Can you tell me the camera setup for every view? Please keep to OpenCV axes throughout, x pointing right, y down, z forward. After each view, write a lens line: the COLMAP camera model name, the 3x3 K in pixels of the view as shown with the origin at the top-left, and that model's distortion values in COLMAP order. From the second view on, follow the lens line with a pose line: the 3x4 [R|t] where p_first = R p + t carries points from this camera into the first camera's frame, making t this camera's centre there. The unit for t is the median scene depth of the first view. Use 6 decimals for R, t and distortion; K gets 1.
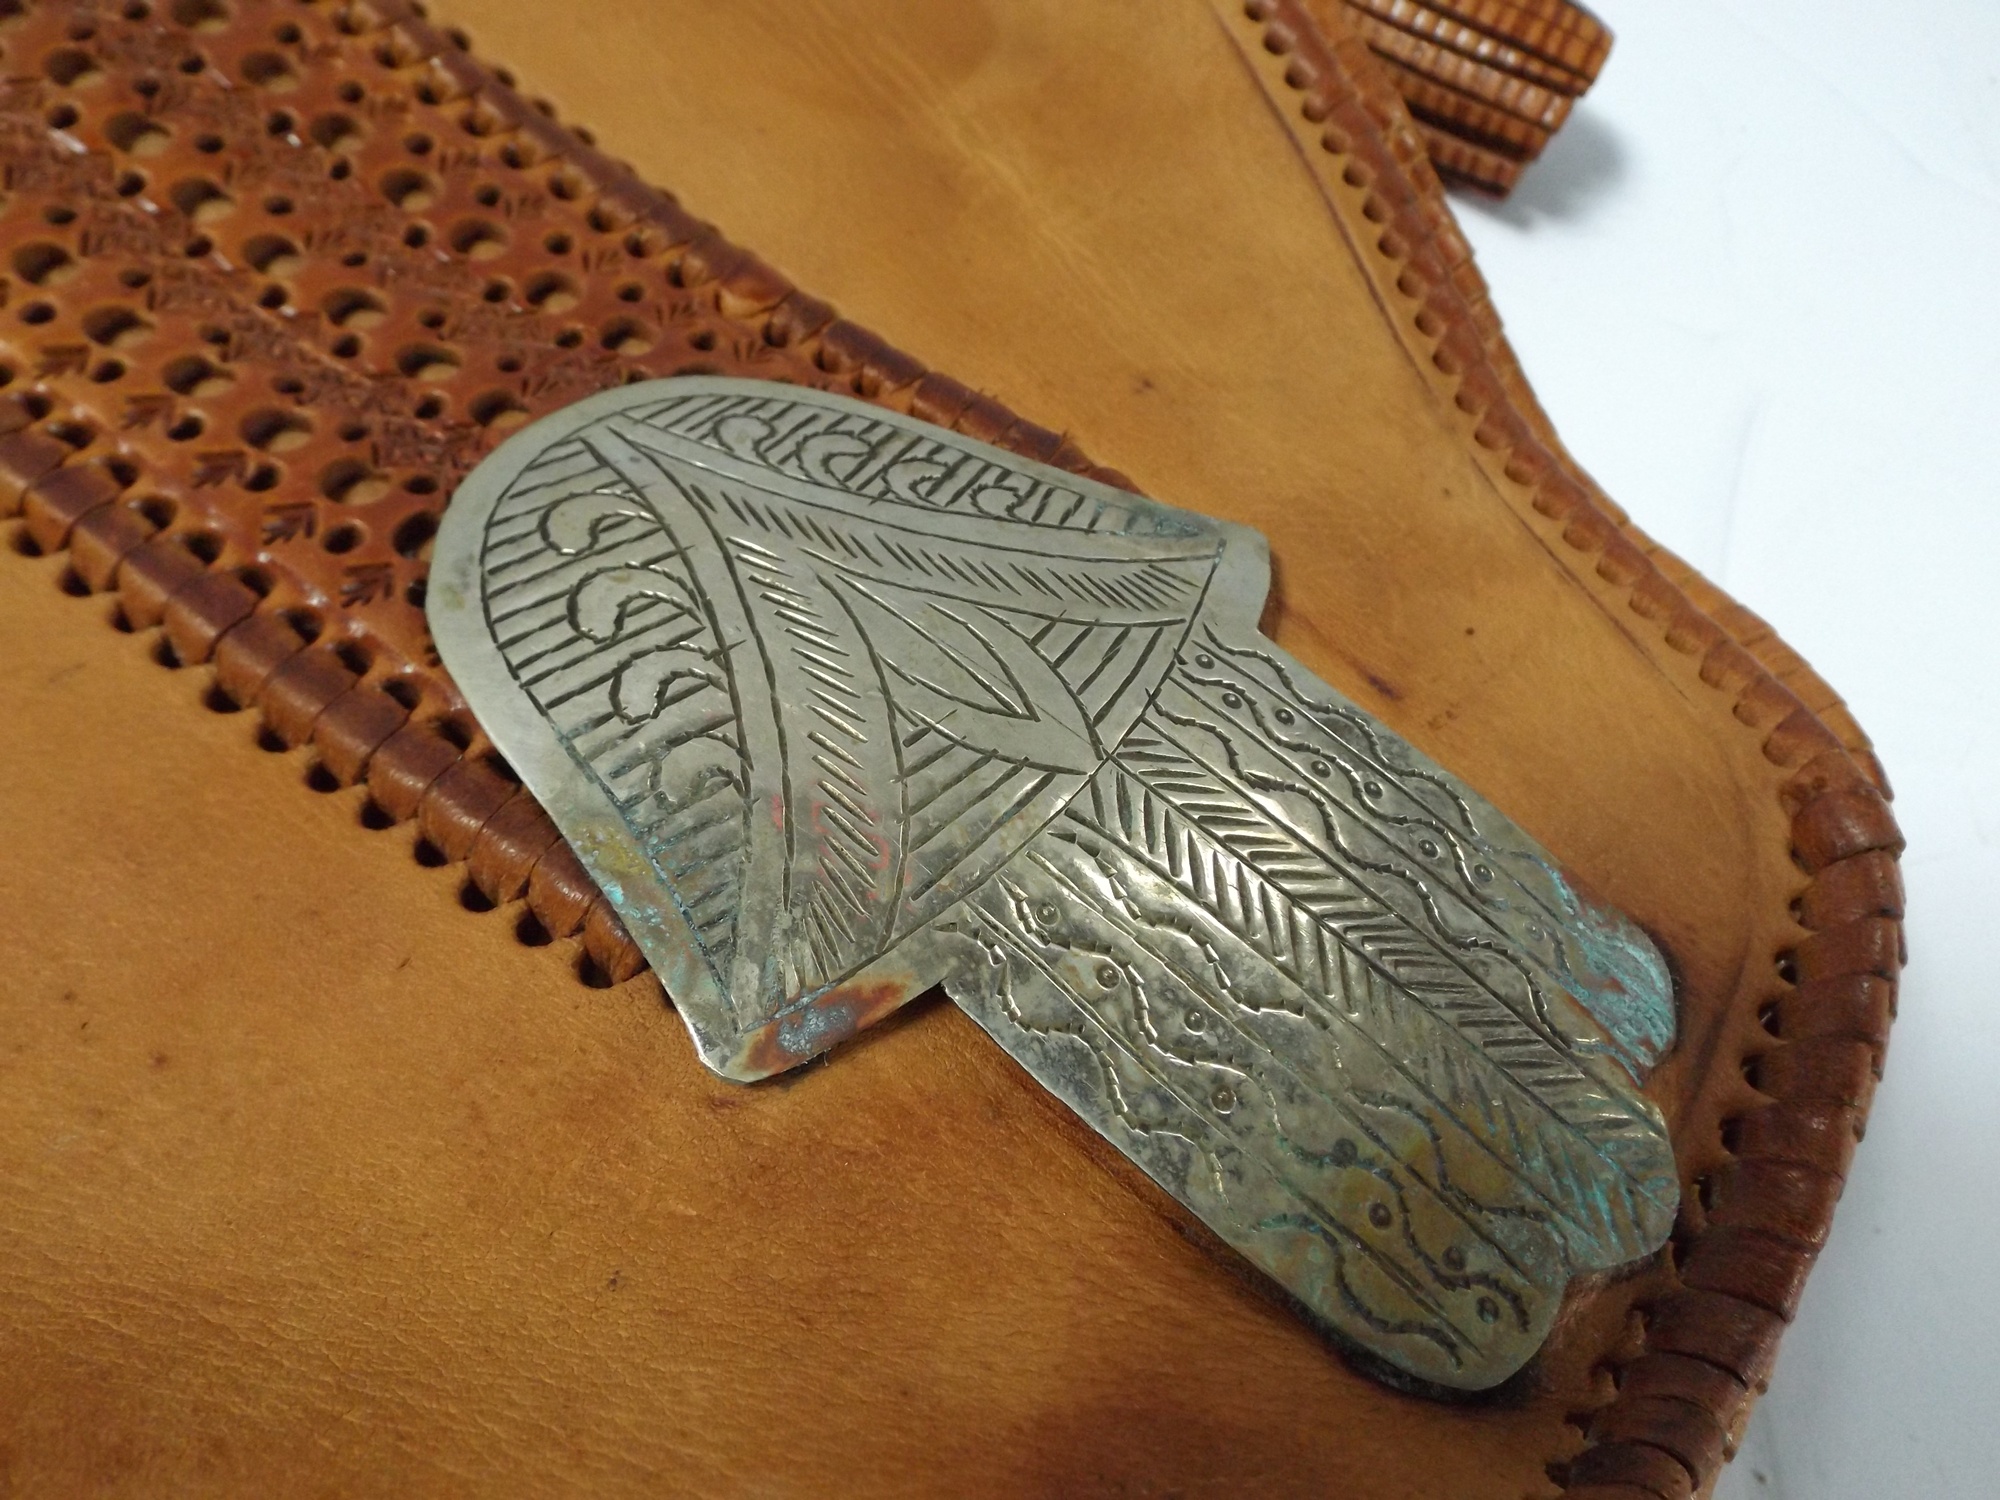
lens RADIAL K [[1438.3, 0, 1000.0], [0, 1438.3, 750.0], [0, 0, 1]] dist [0.033086, -0.058008]
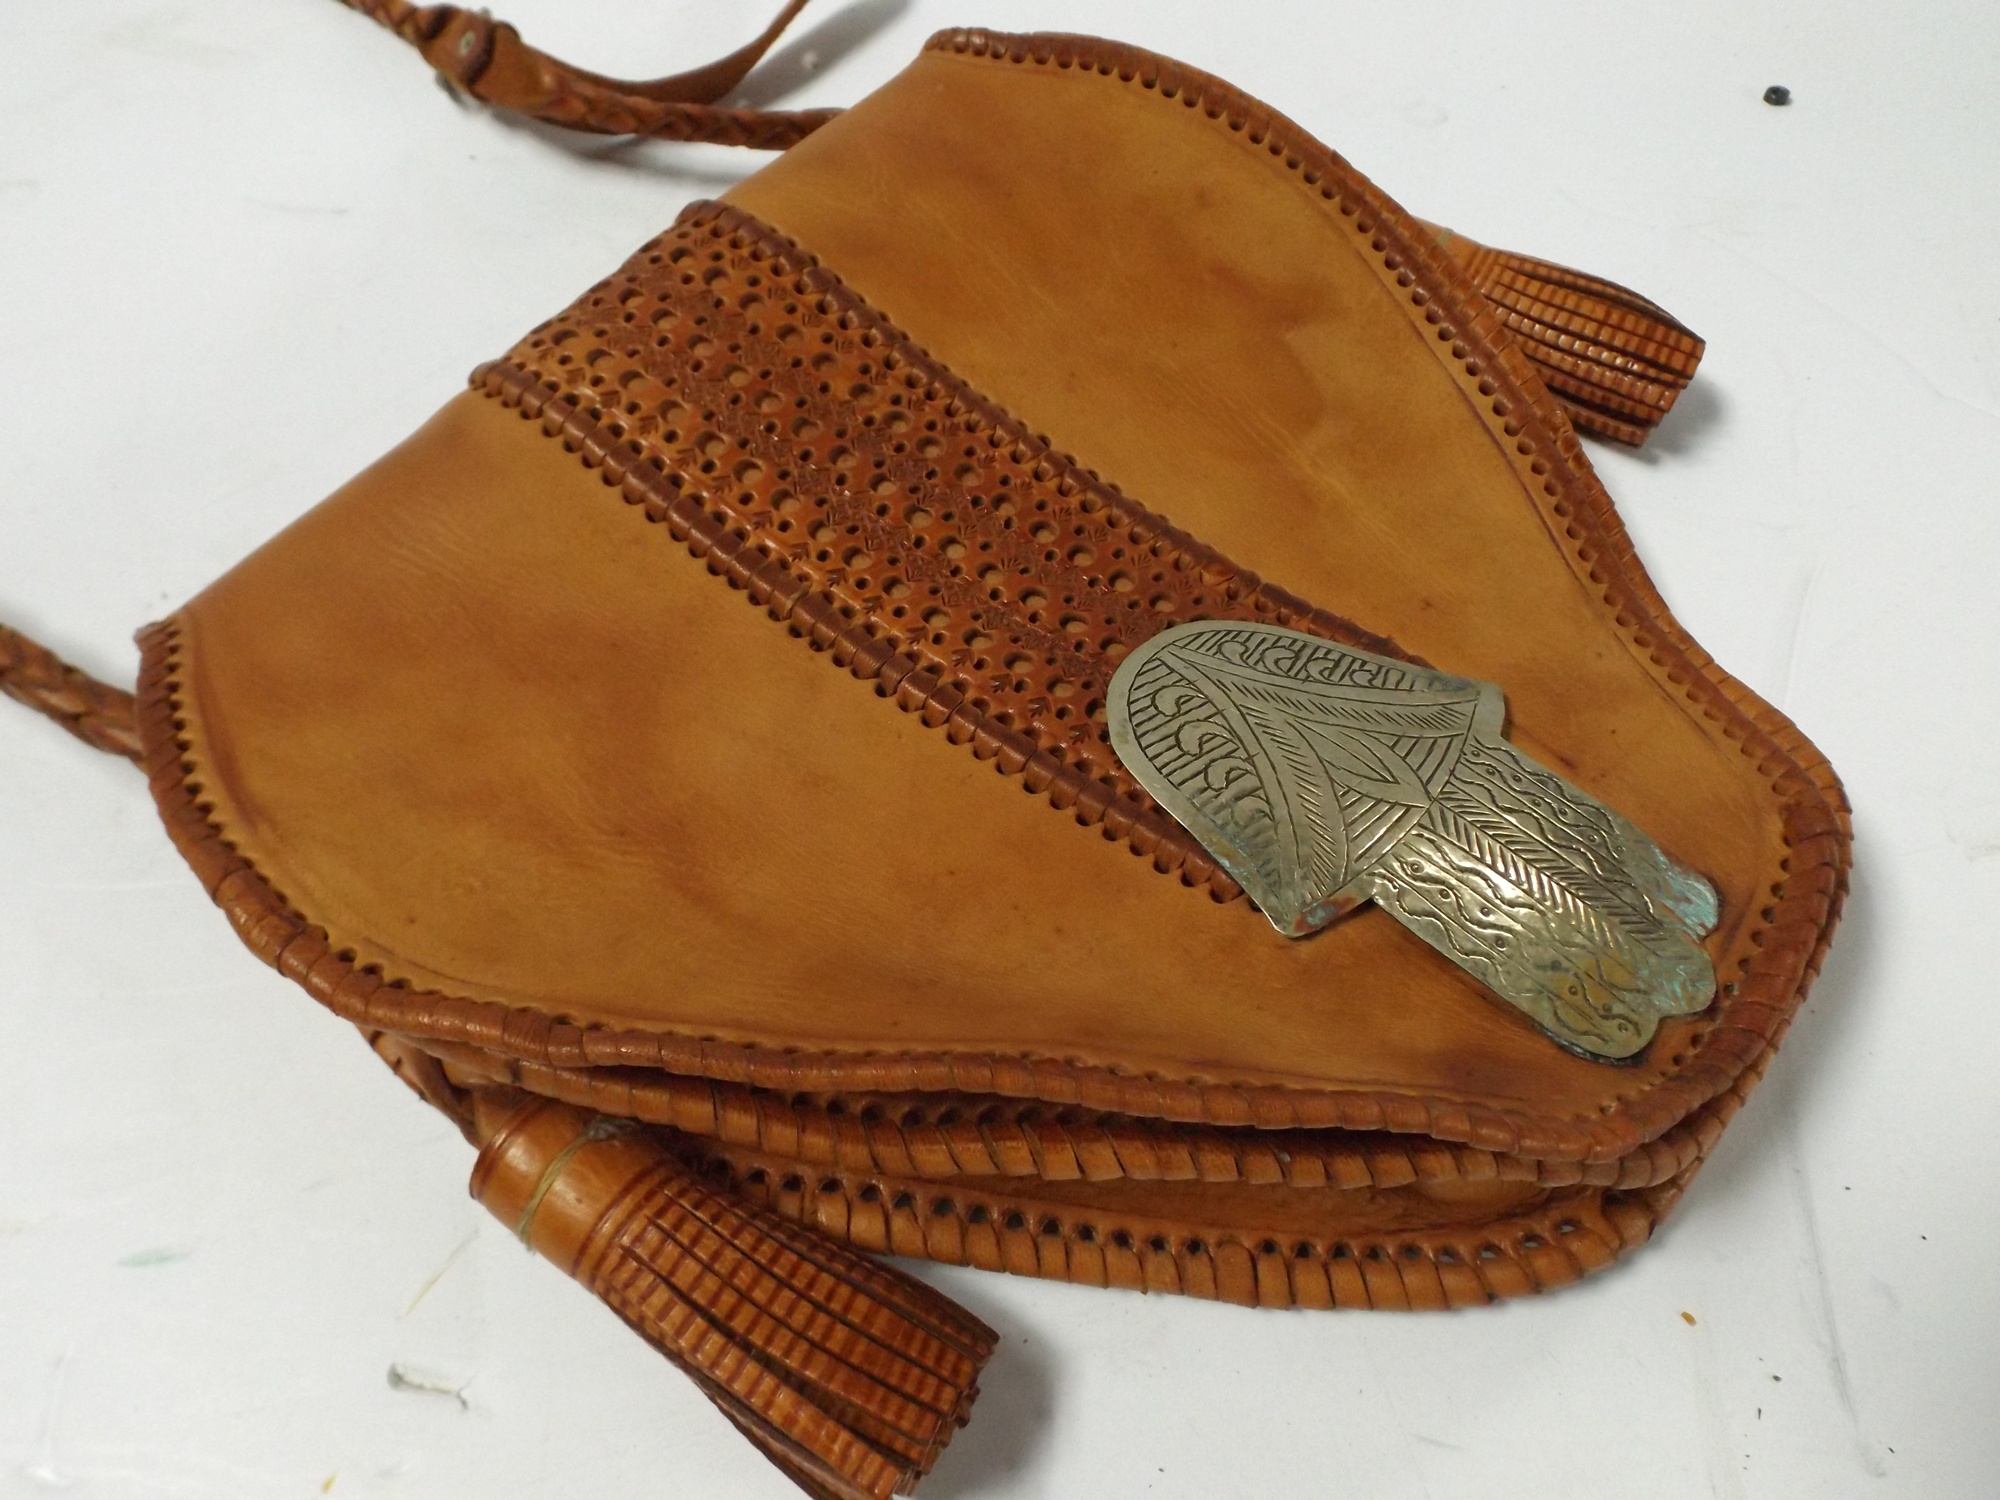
lens RADIAL K [[1438.3, 0, 1000.0], [0, 1438.3, 750.0], [0, 0, 1]] dist [0.033086, -0.058008]
pose [[0.990349, -0.038146, -0.133242, -0.242927], [0.030174, 0.997660, -0.061346, 0.037764], [0.135270, 0.056733, 0.989183, -1.077927]]
